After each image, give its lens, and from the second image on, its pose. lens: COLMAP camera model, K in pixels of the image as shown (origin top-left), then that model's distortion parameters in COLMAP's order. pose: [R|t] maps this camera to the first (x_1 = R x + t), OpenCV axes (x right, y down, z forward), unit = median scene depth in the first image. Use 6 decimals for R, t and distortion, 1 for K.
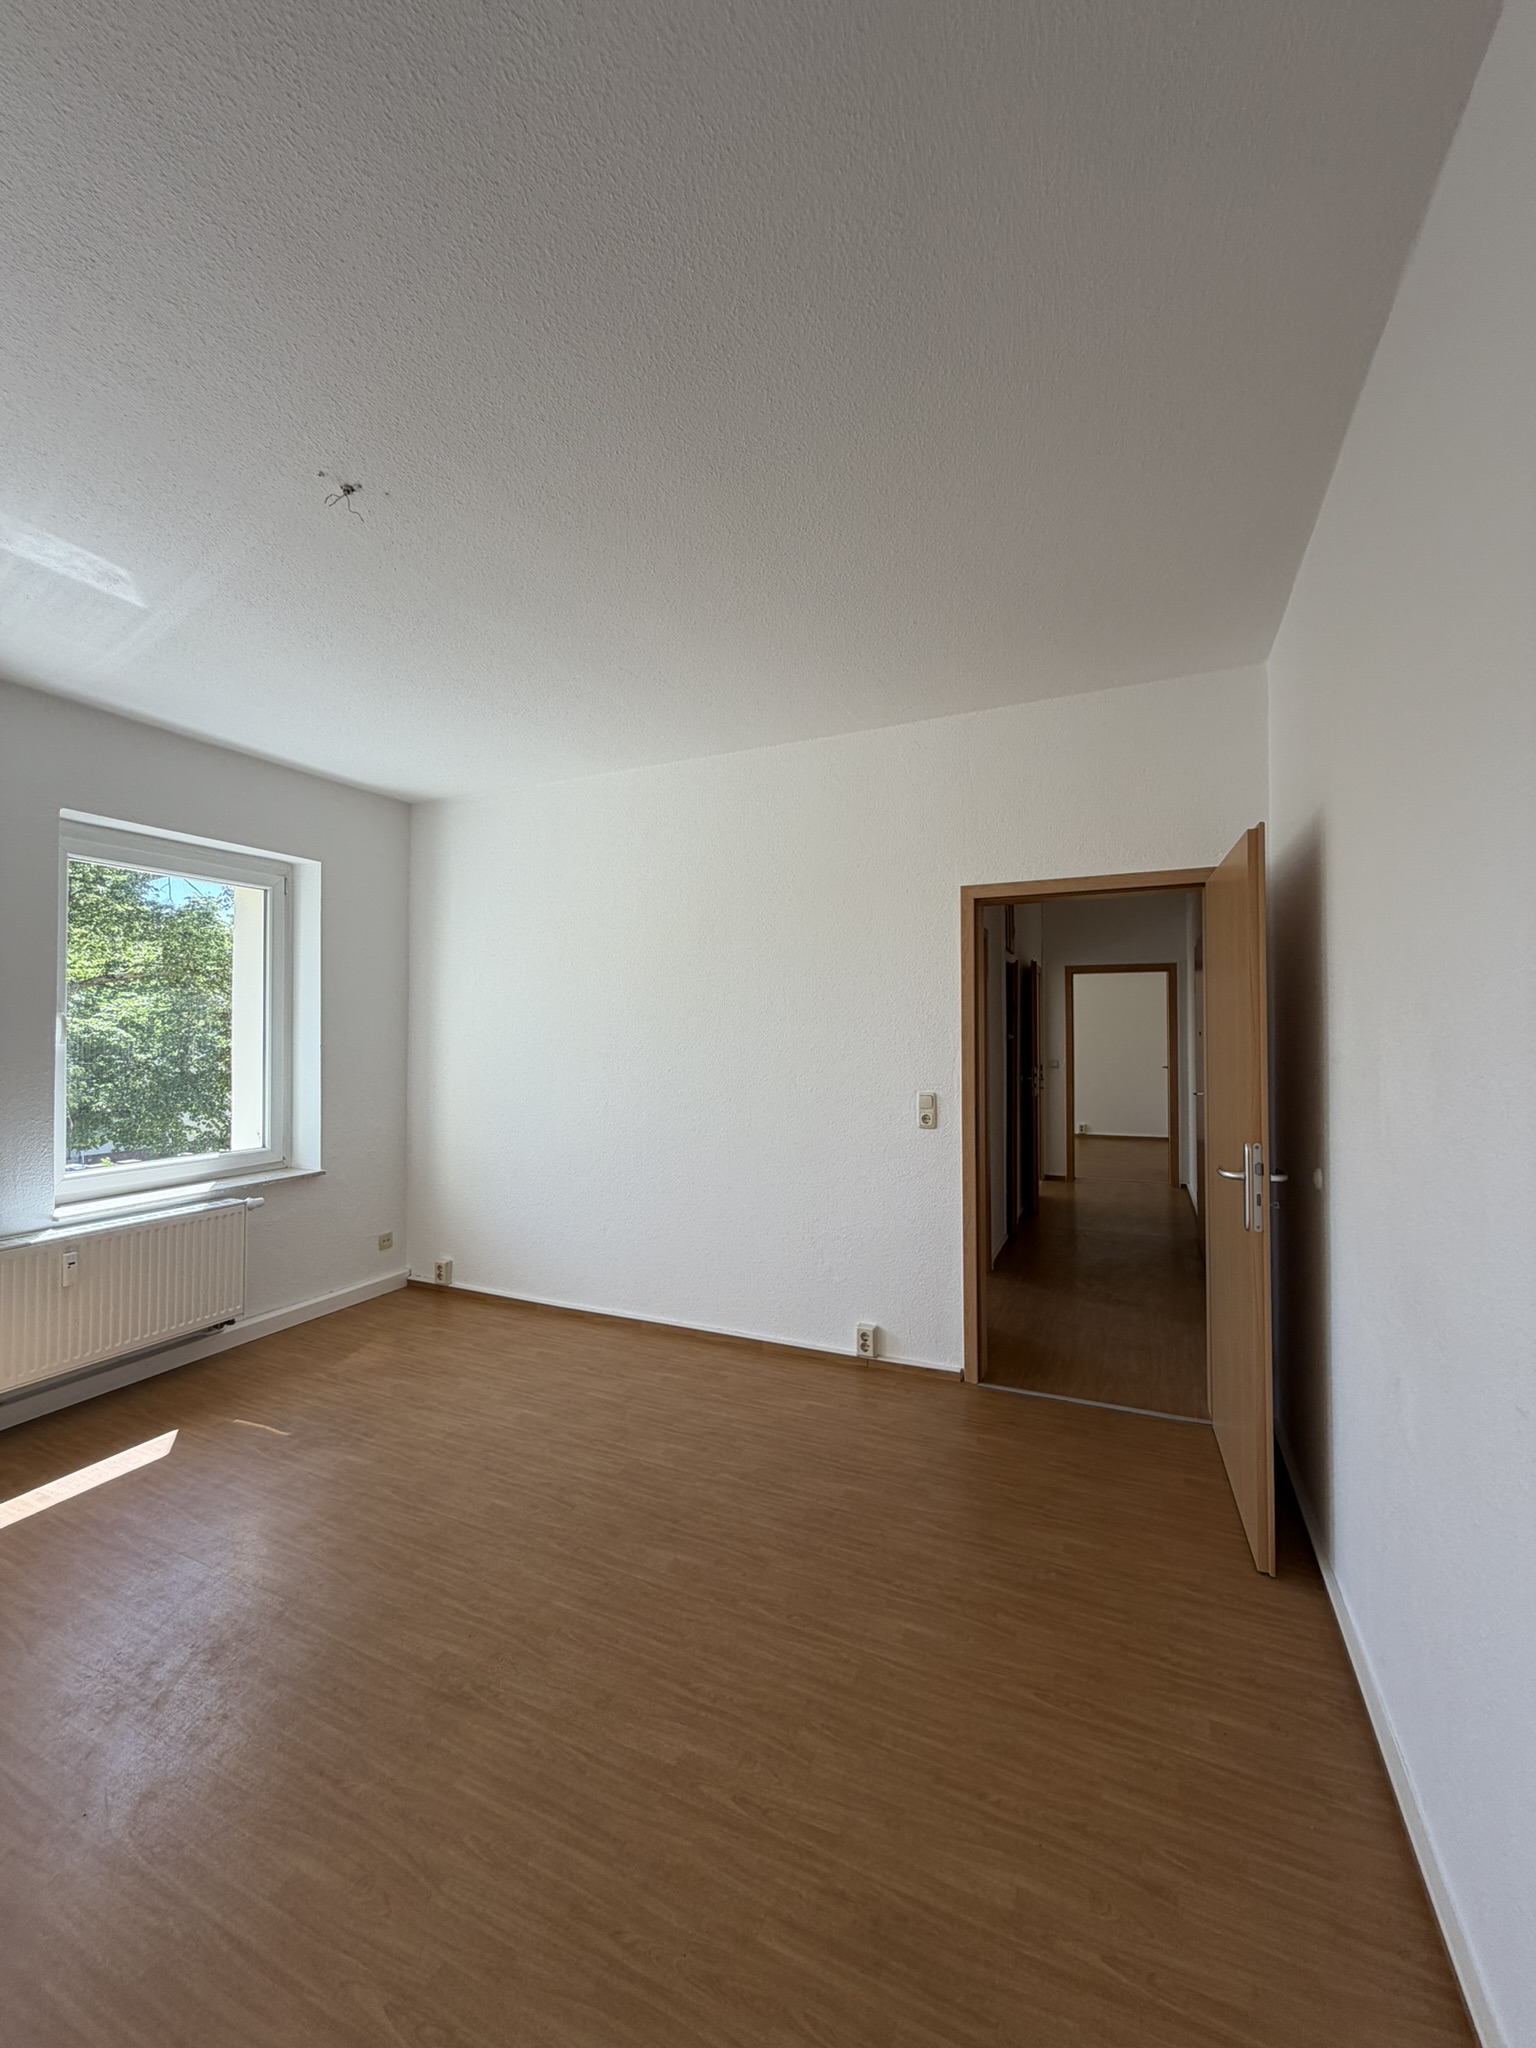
lens RADIAL K [[814.1, 0, 763.6], [0, 814.1, 1016.9], [0, 0, 1]] dist [-0.000419, 0.000443]
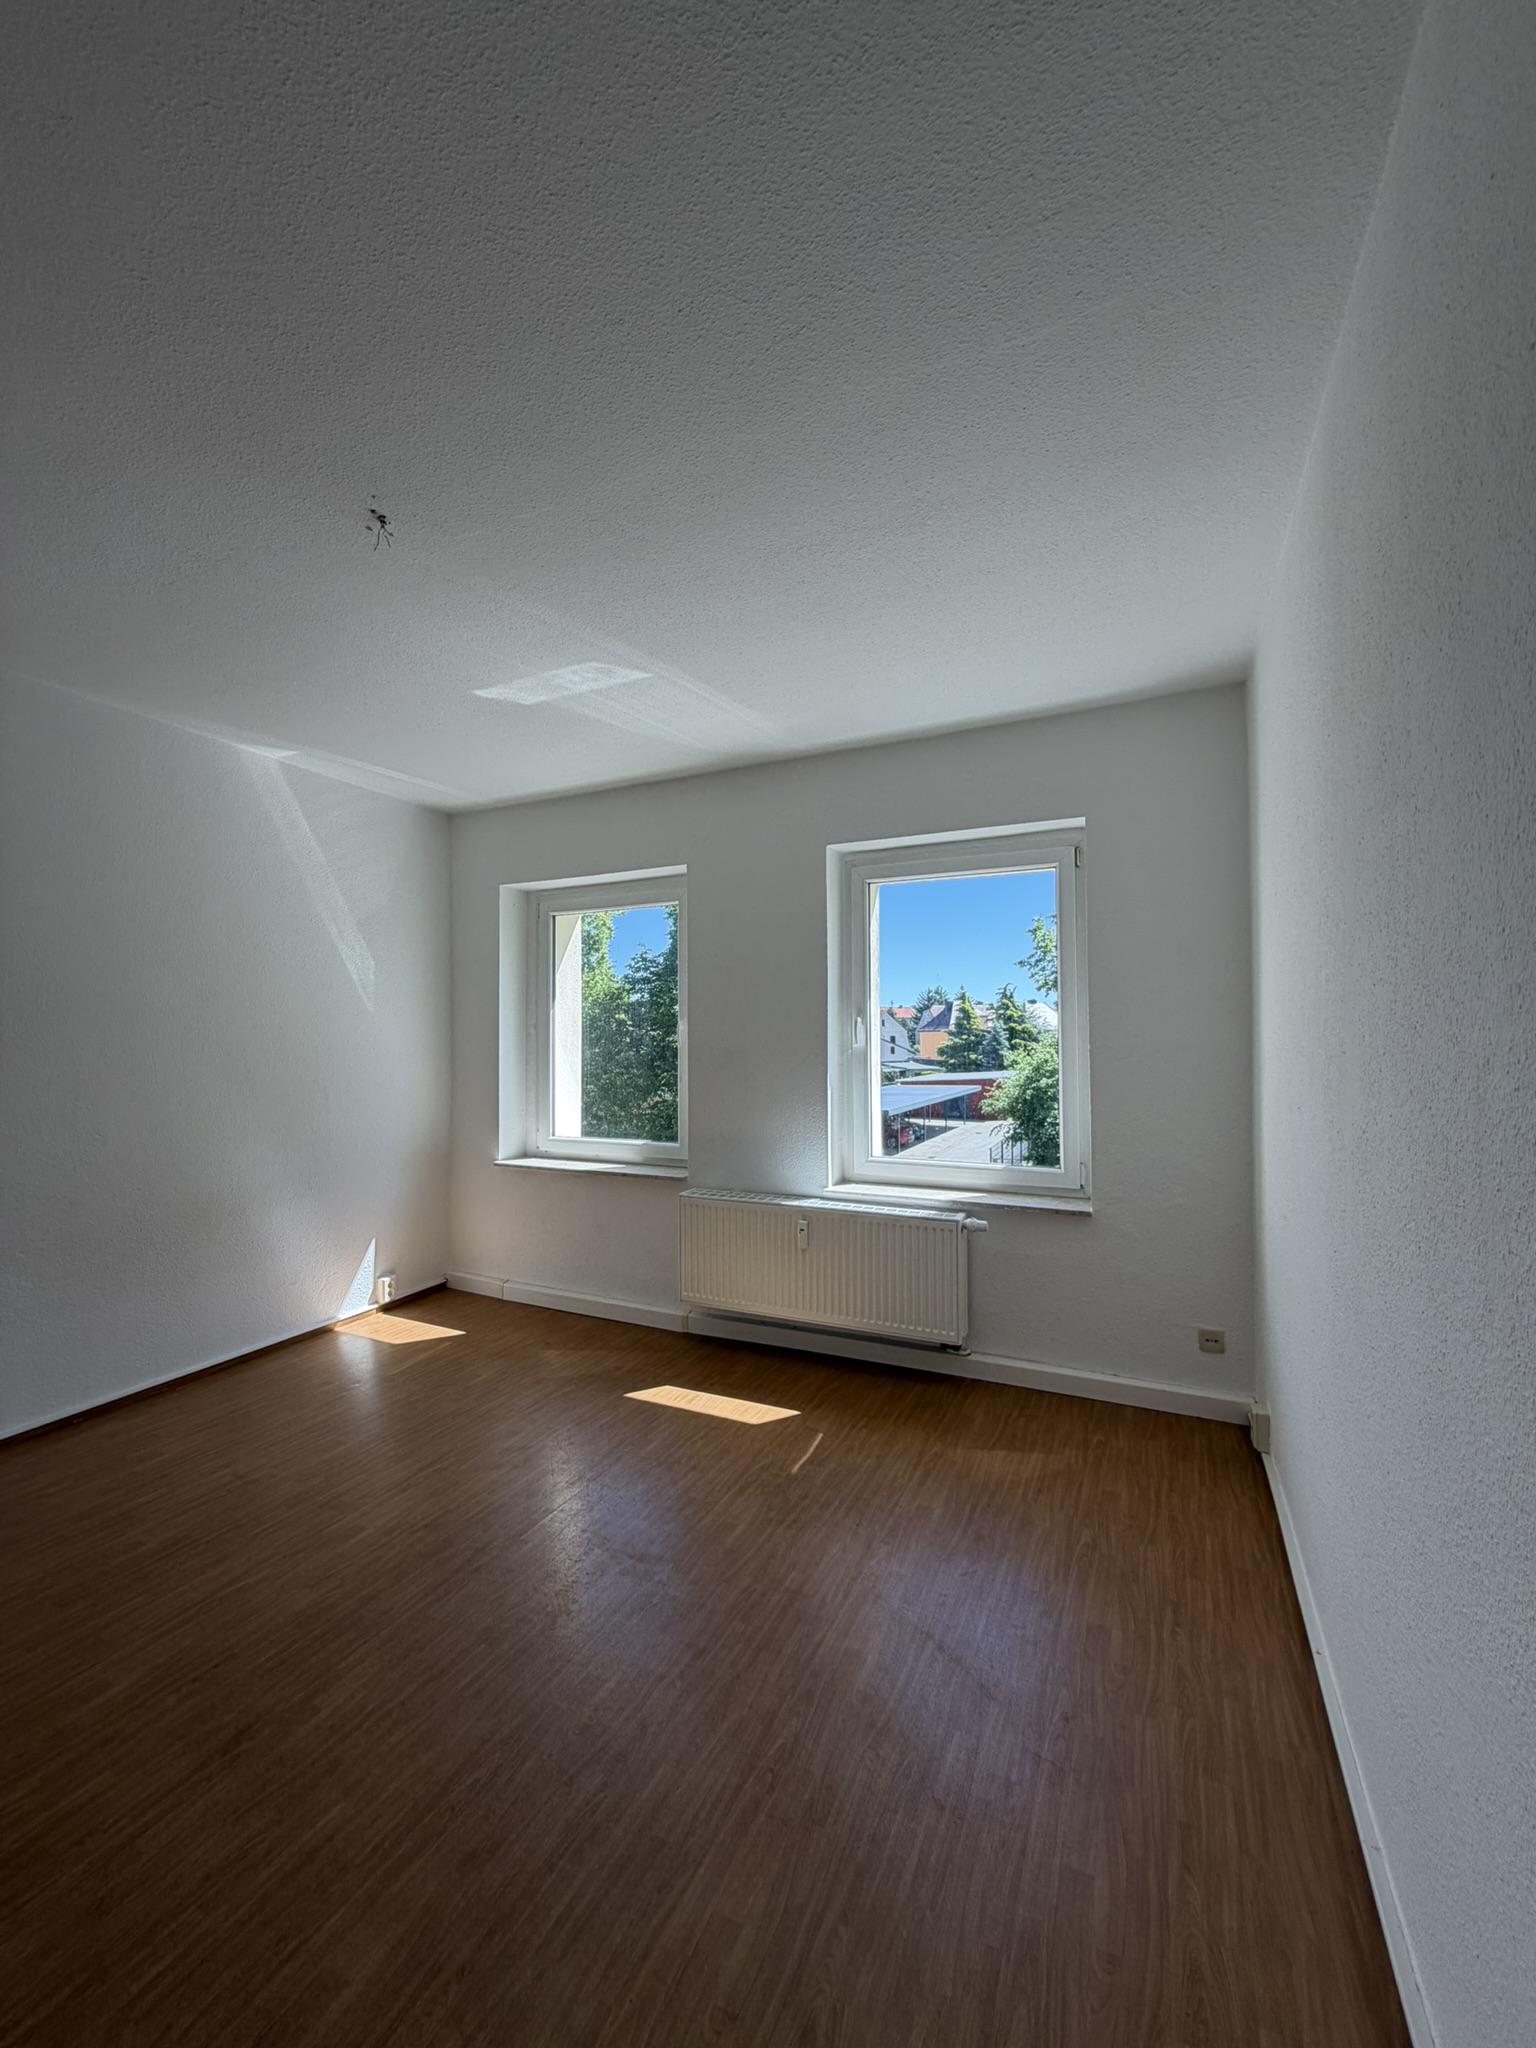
lens RADIAL K [[814.1, 0, 763.6], [0, 814.1, 1016.9], [0, 0, 1]] dist [-0.000419, 0.000443]
pose [[-0.018086, -0.025152, -0.999520, 0.290606], [0.020918, 0.999455, -0.025529, 0.020182], [0.999618, -0.021370, -0.017550, 0.836584]]
